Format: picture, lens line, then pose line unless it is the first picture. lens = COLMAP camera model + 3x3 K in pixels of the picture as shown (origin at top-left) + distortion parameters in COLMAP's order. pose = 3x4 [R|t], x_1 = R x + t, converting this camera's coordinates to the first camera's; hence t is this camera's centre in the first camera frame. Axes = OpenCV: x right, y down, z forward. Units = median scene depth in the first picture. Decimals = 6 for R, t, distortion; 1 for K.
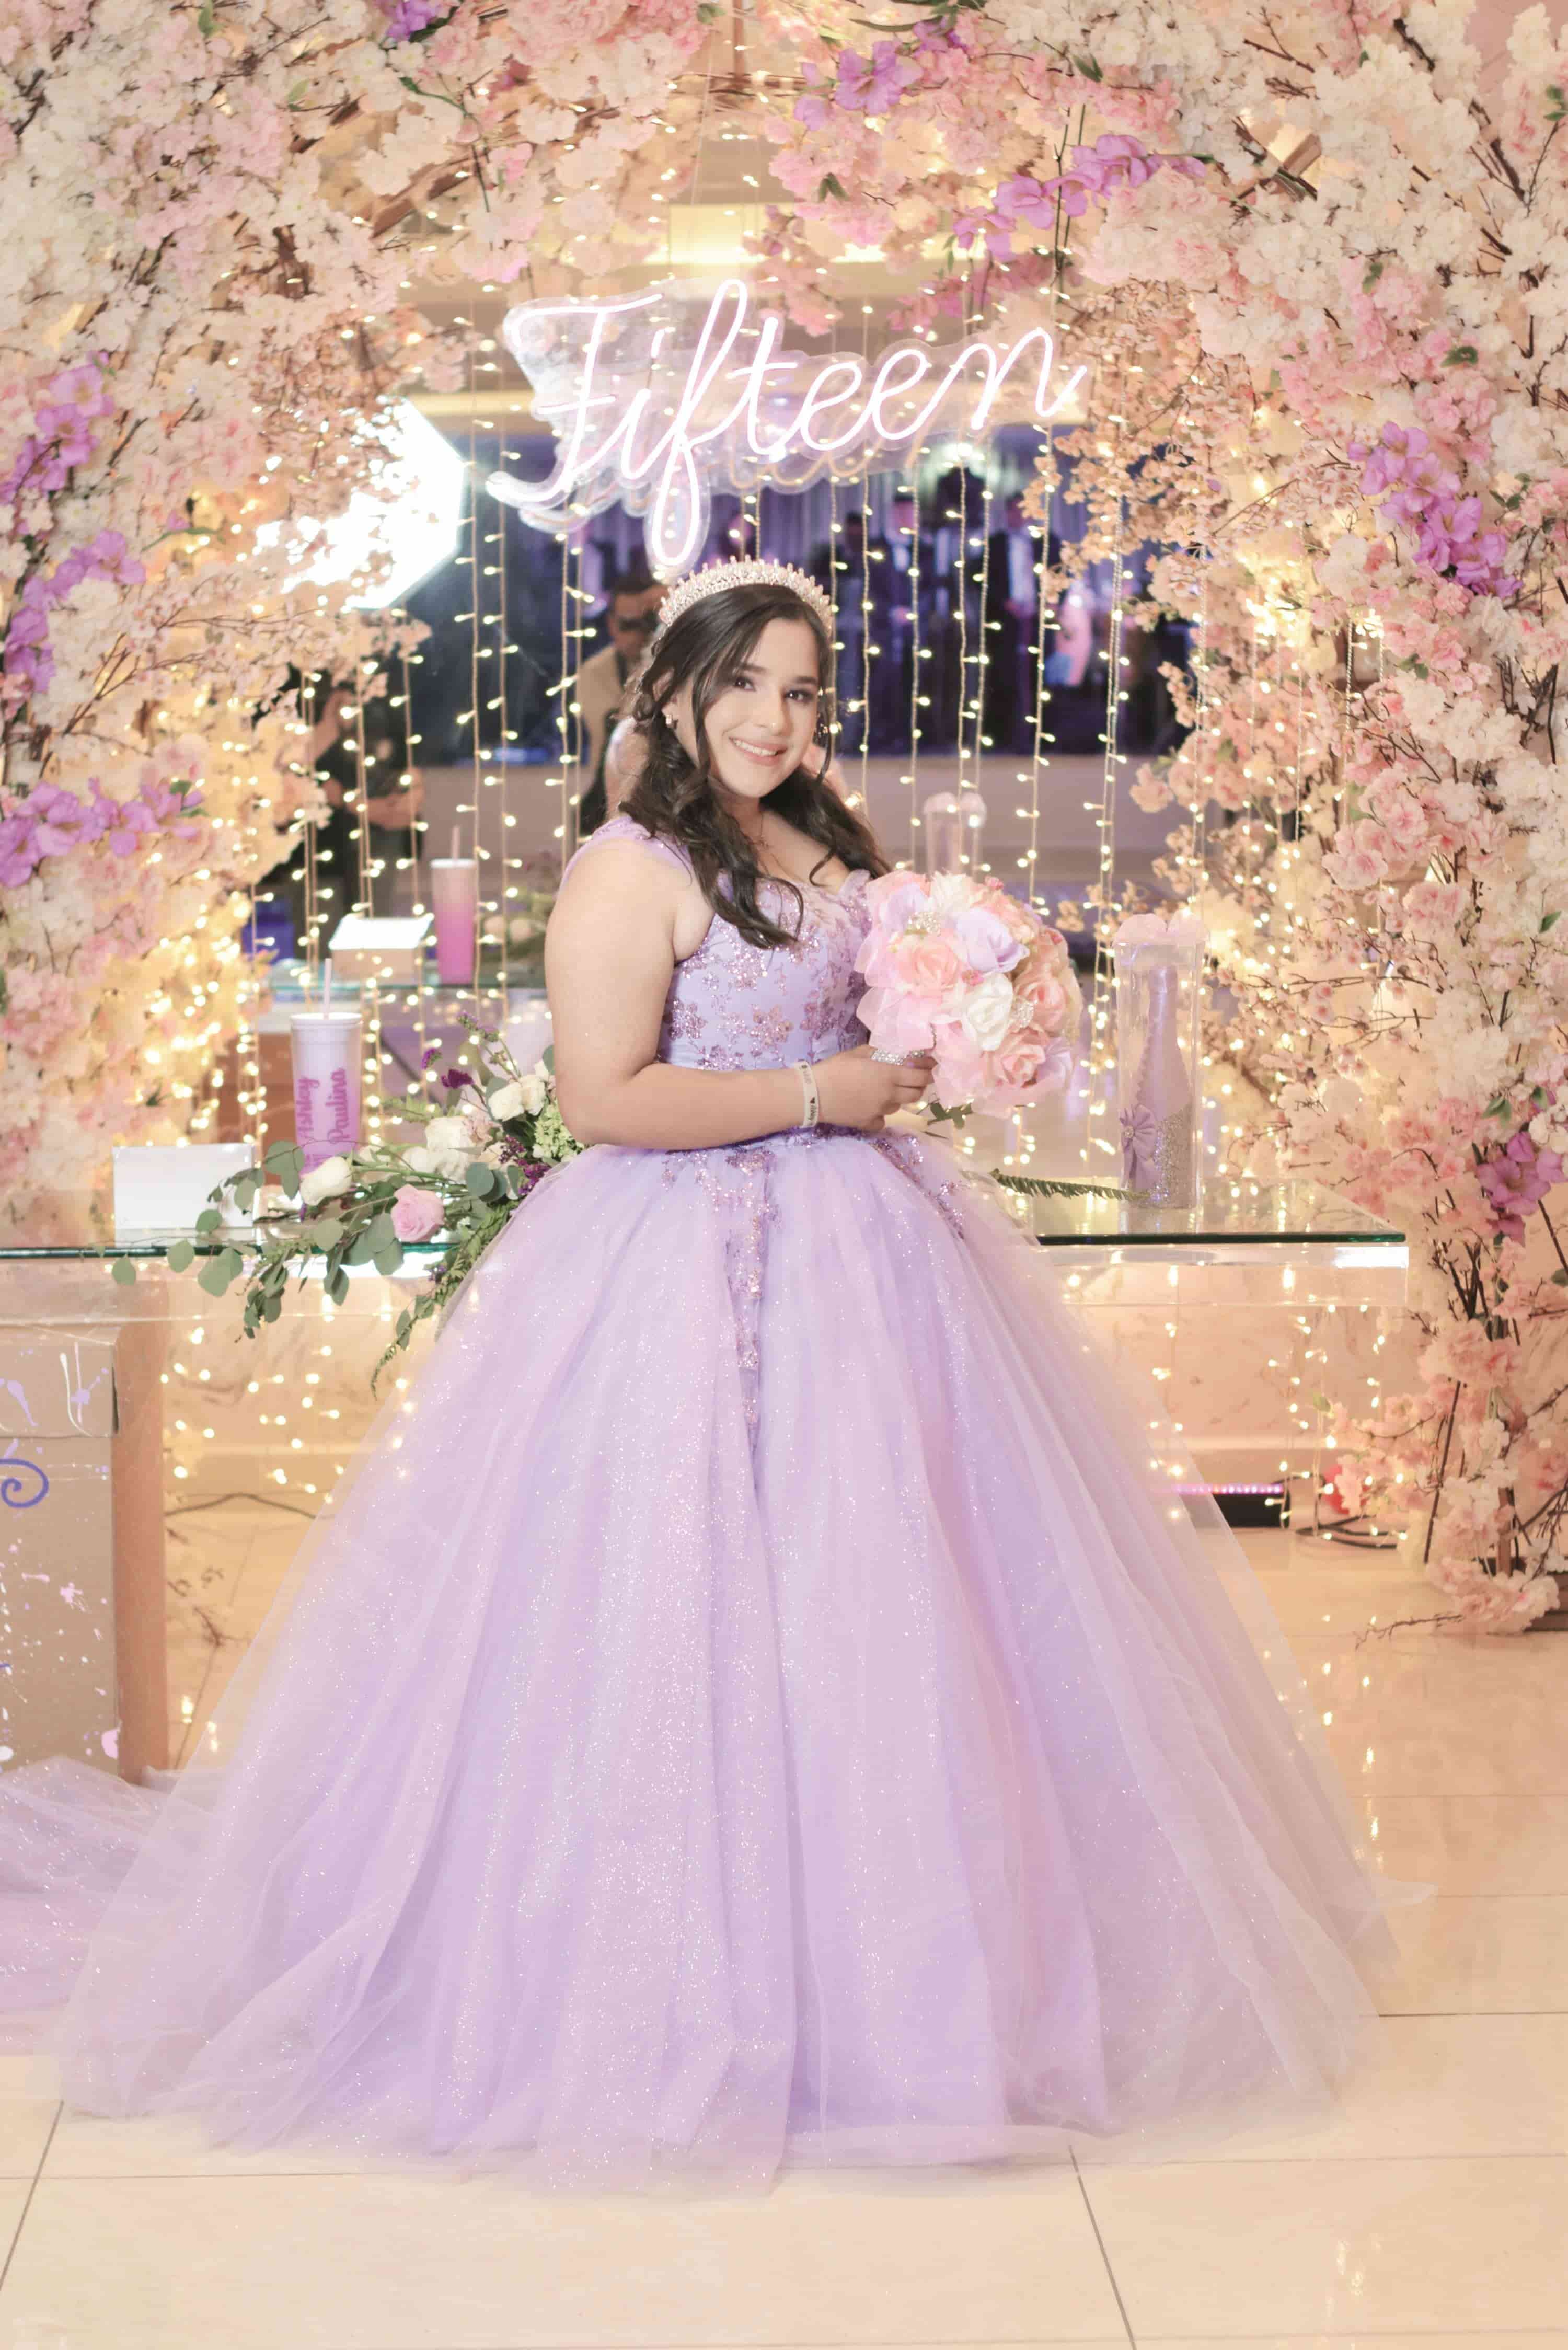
lens RADIAL K [[4988.1, 0, 784.0], [0, 4988.1, 1175.0], [0, 0, 1]] dist [0.005109, -0.549890]
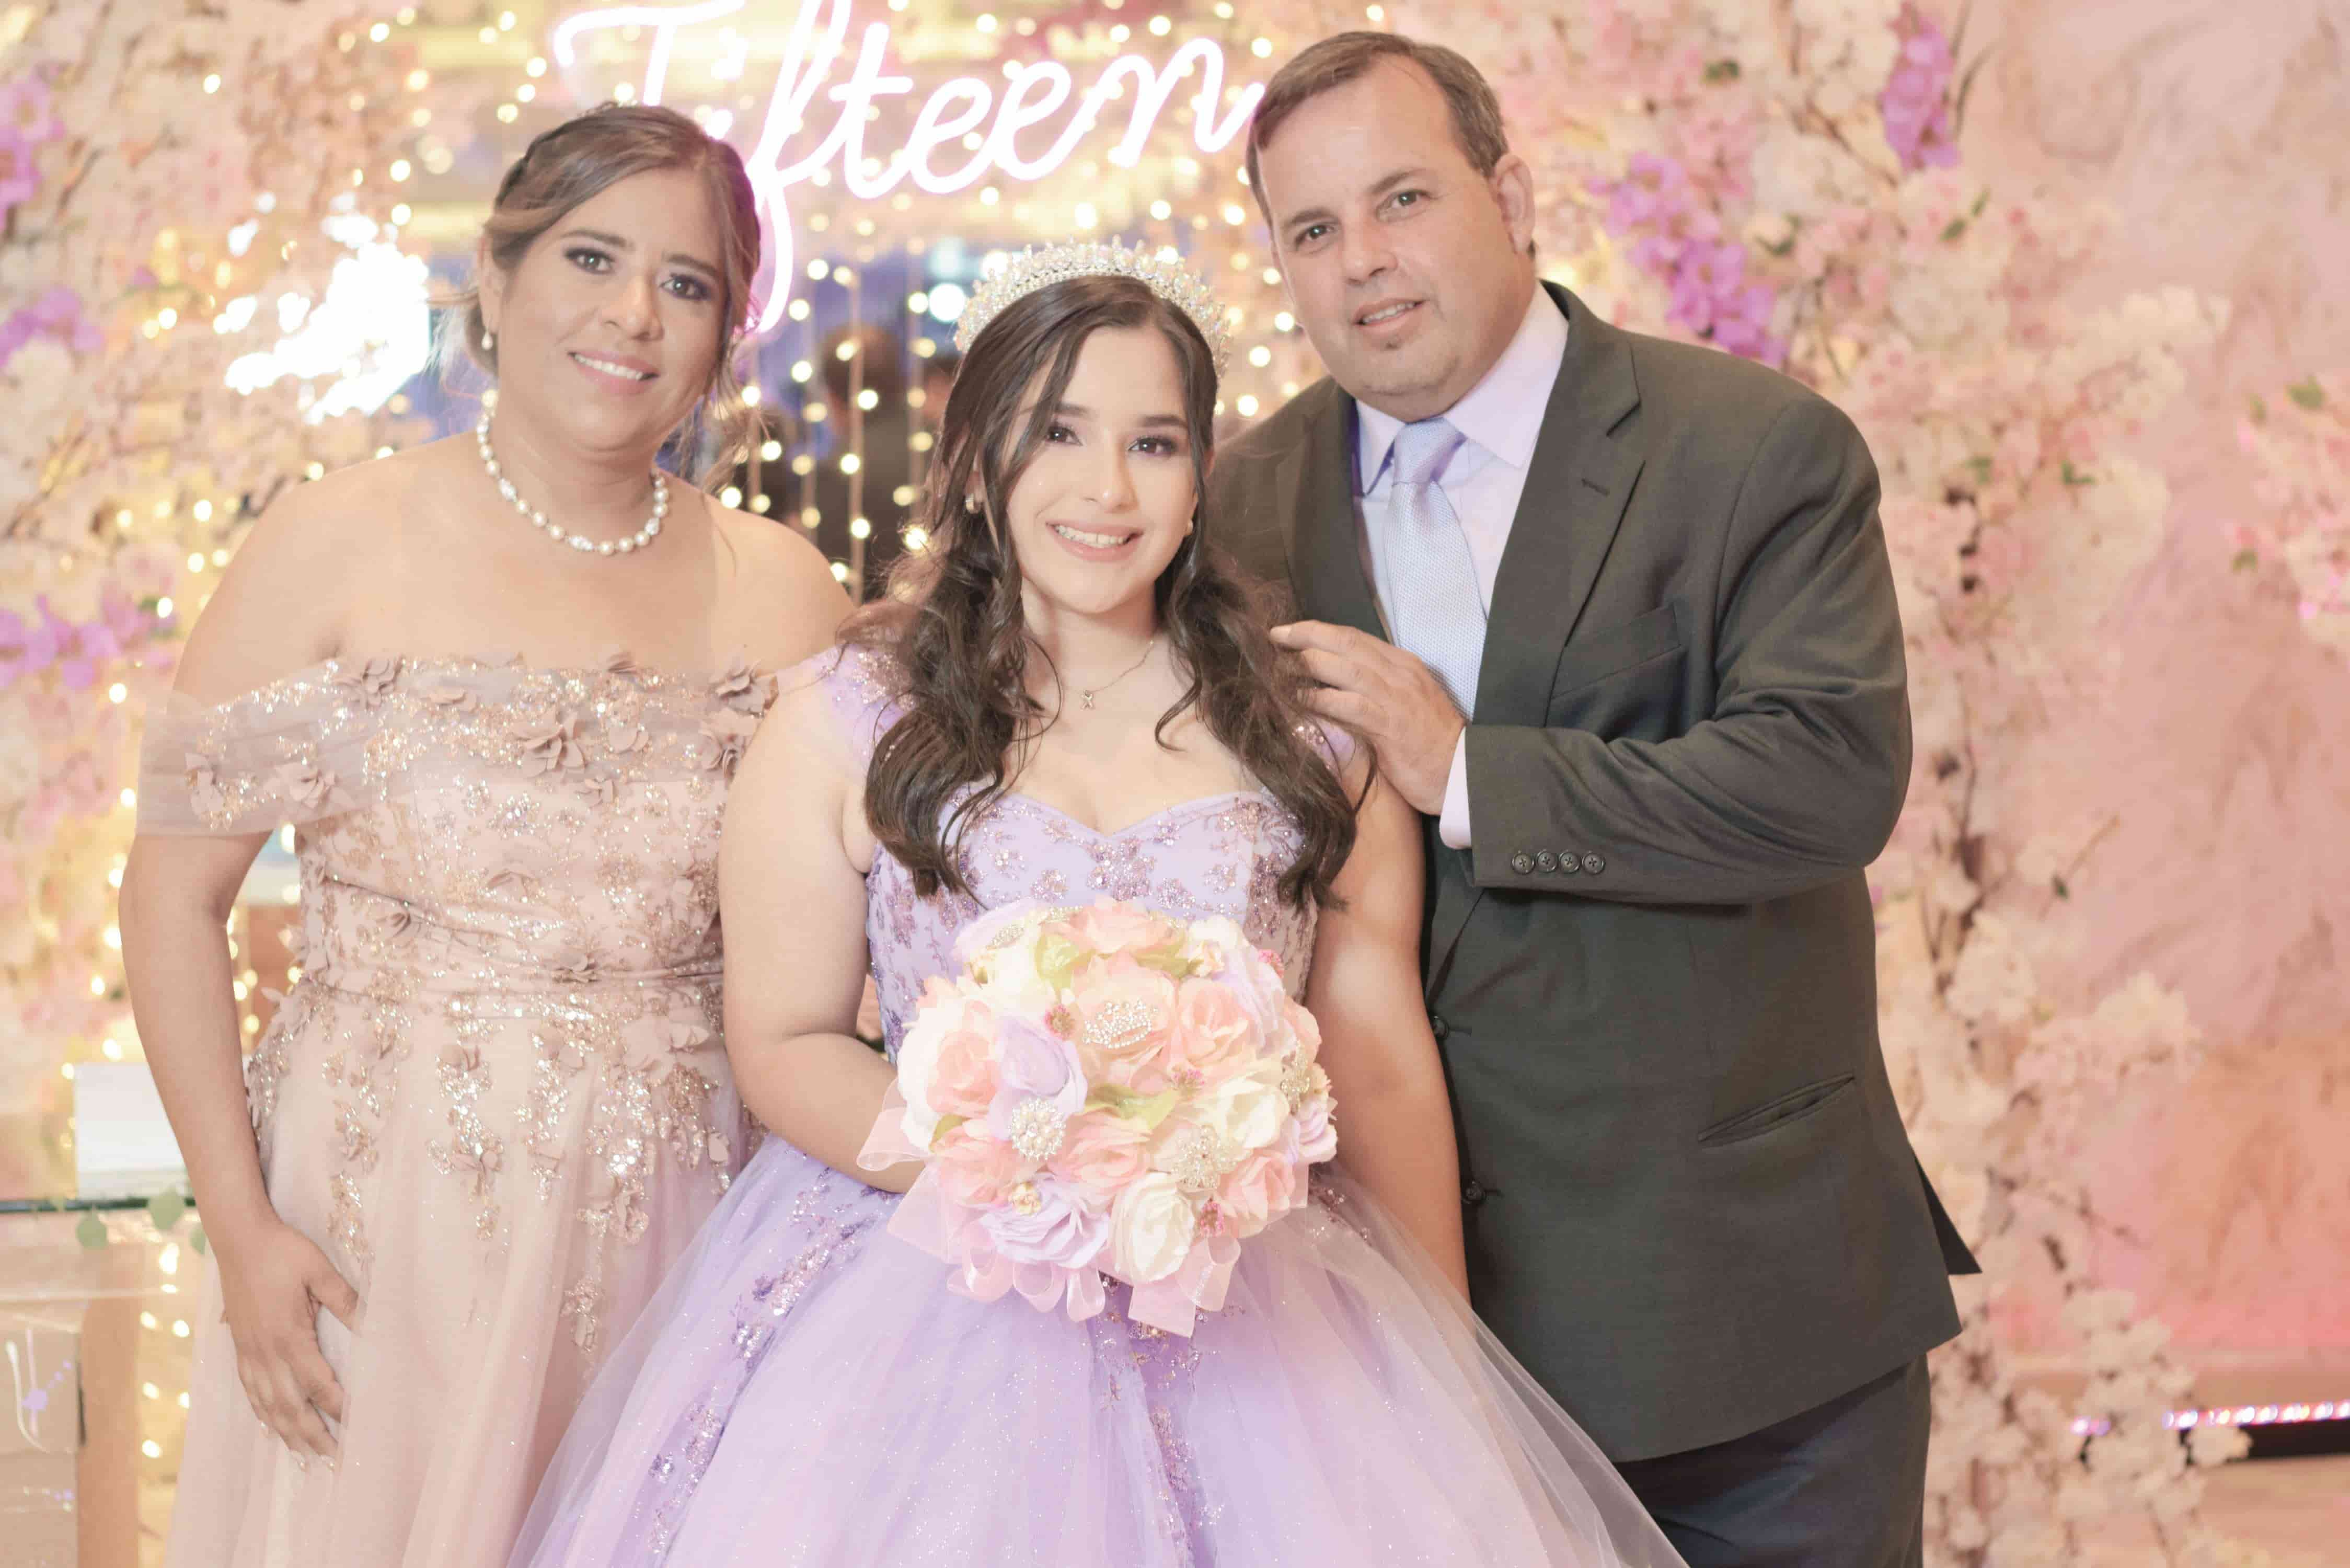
lens RADIAL K [[4988.1, 0, 1175.0], [0, 4988.1, 784.0], [0, 0, 1]] dist [0.005109, -0.549890]
pose [[0.995796, -0.010429, 0.091007, -0.030318], [0.014673, 0.998830, -0.046087, -0.009534], [-0.090419, 0.047229, 0.994783, 0.190101]]
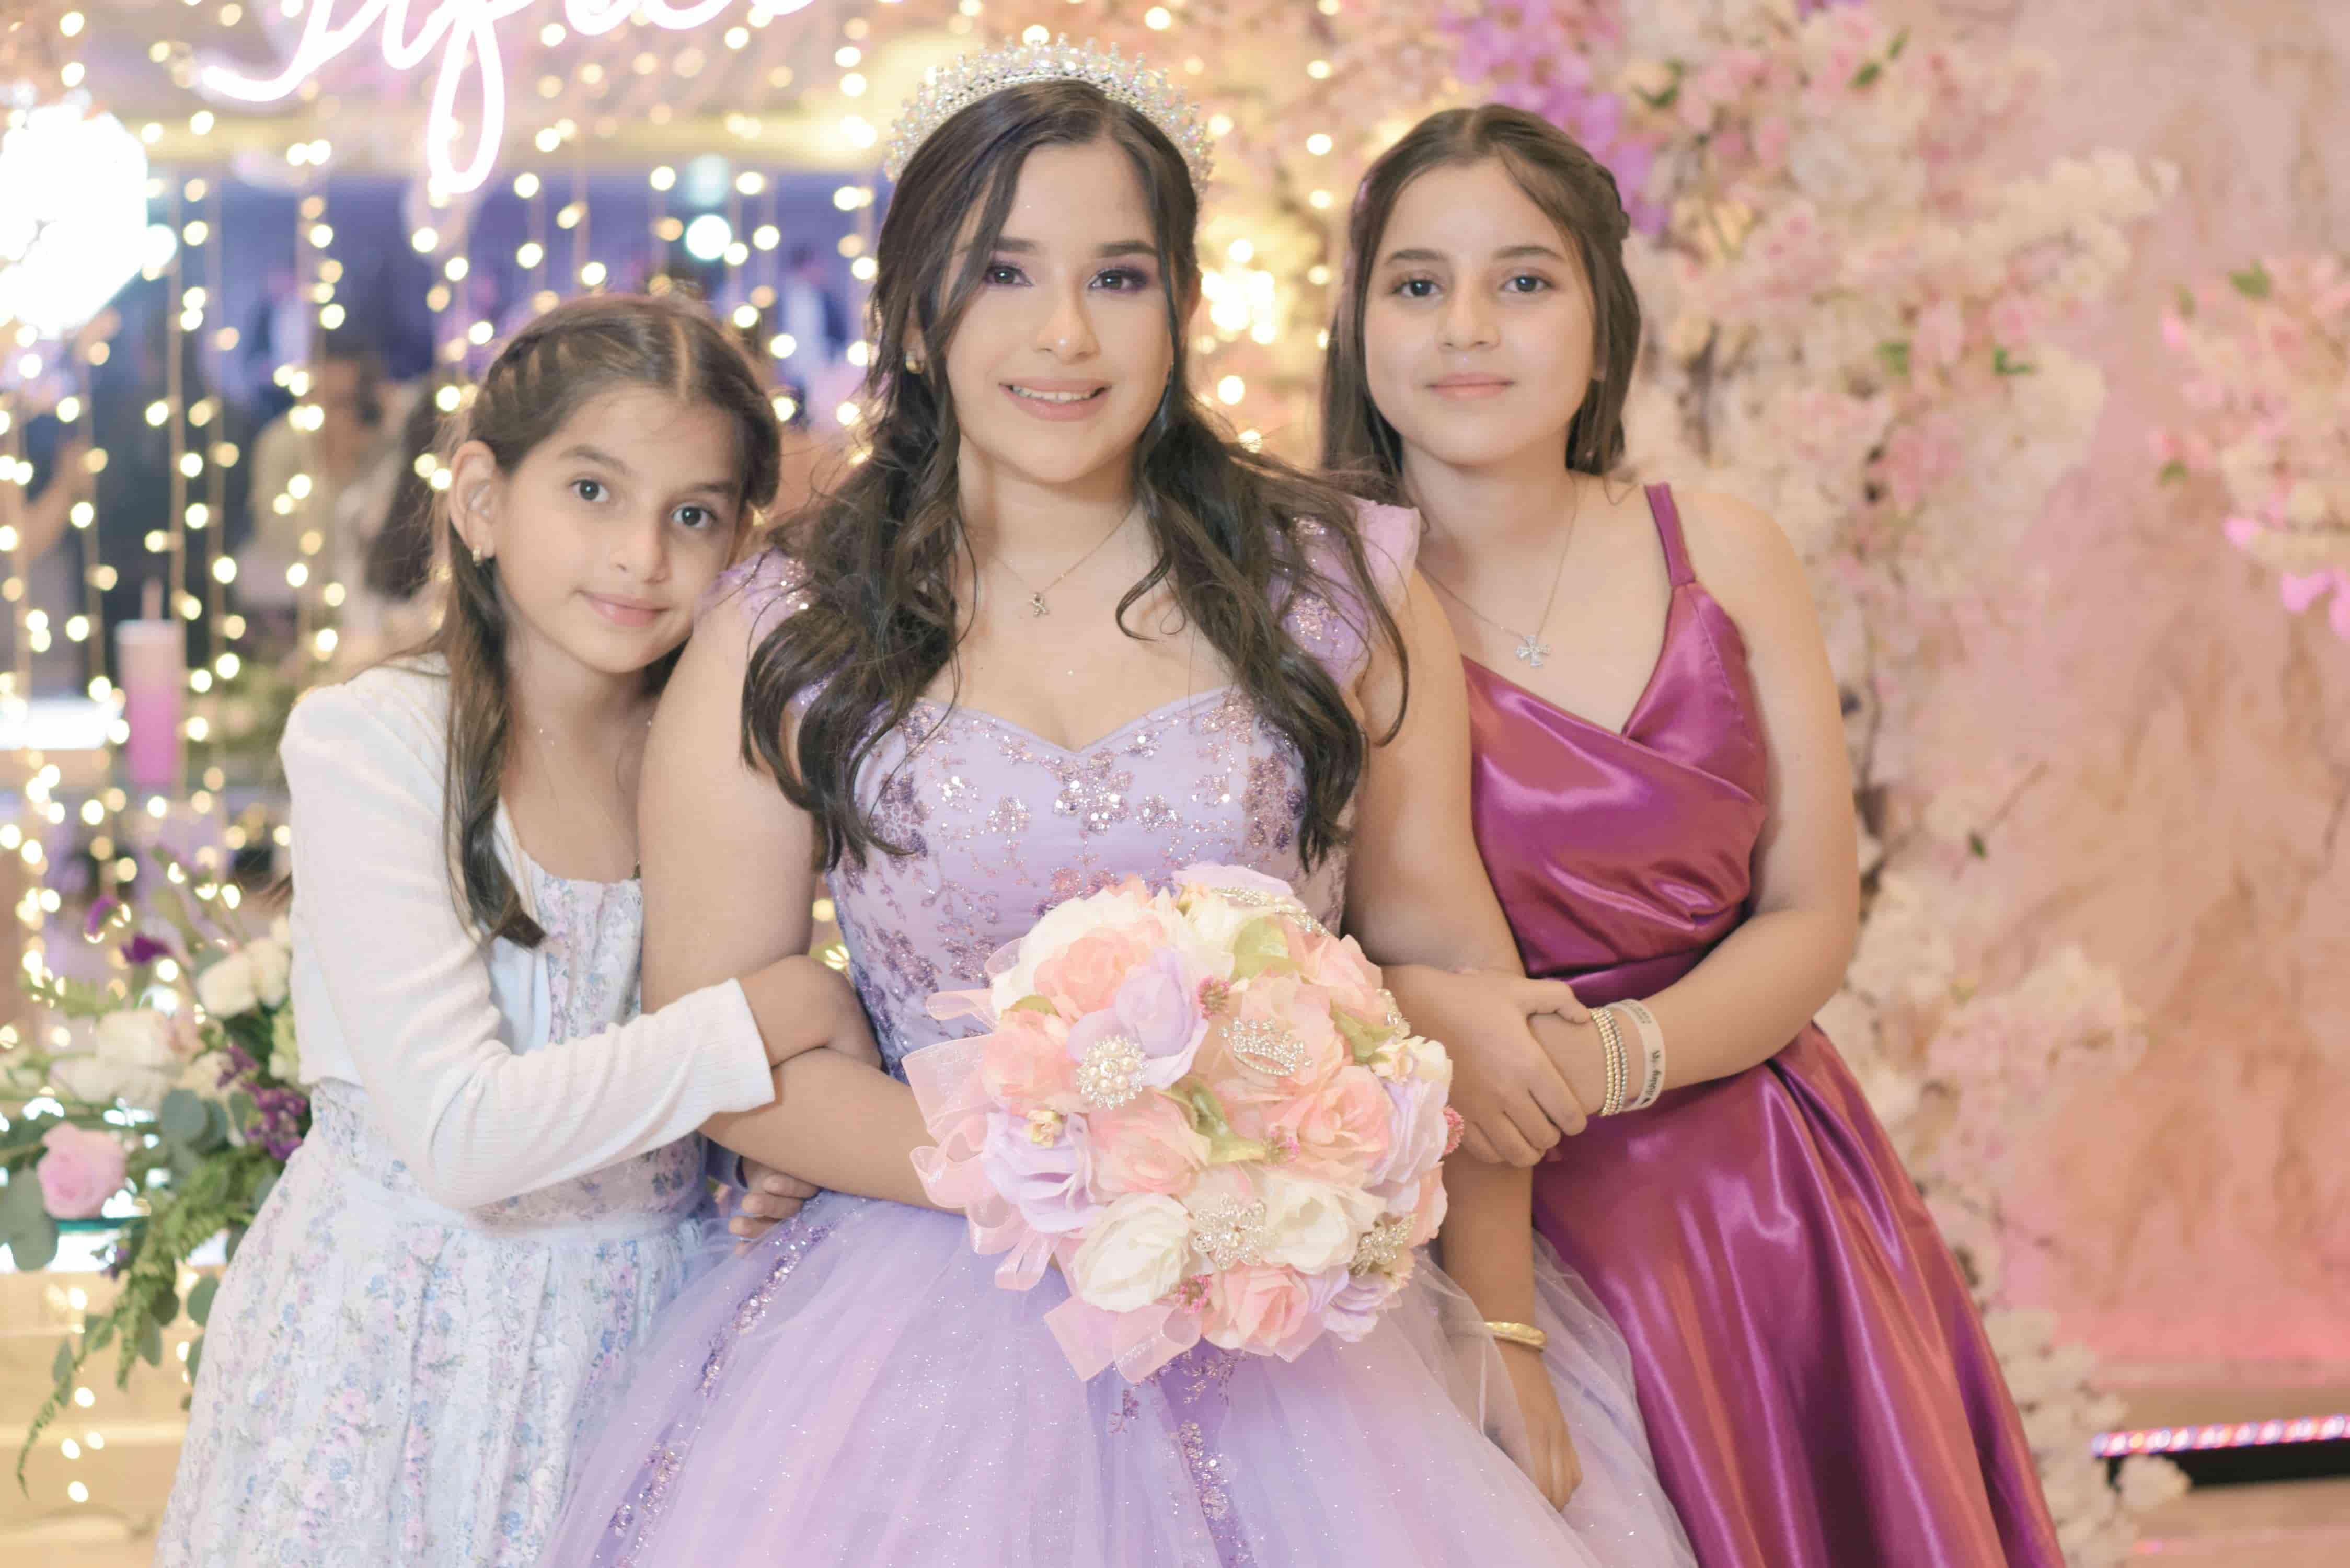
lens RADIAL K [[4988.1, 0, 1175.0], [0, 4988.1, 784.0], [0, 0, 1]] dist [0.005109, -0.549890]
pose [[0.990918, -0.008430, 0.134204, -0.018316], [0.013233, 0.999302, -0.034936, -0.013791], [-0.133816, 0.036394, 0.990338, 0.311091]]
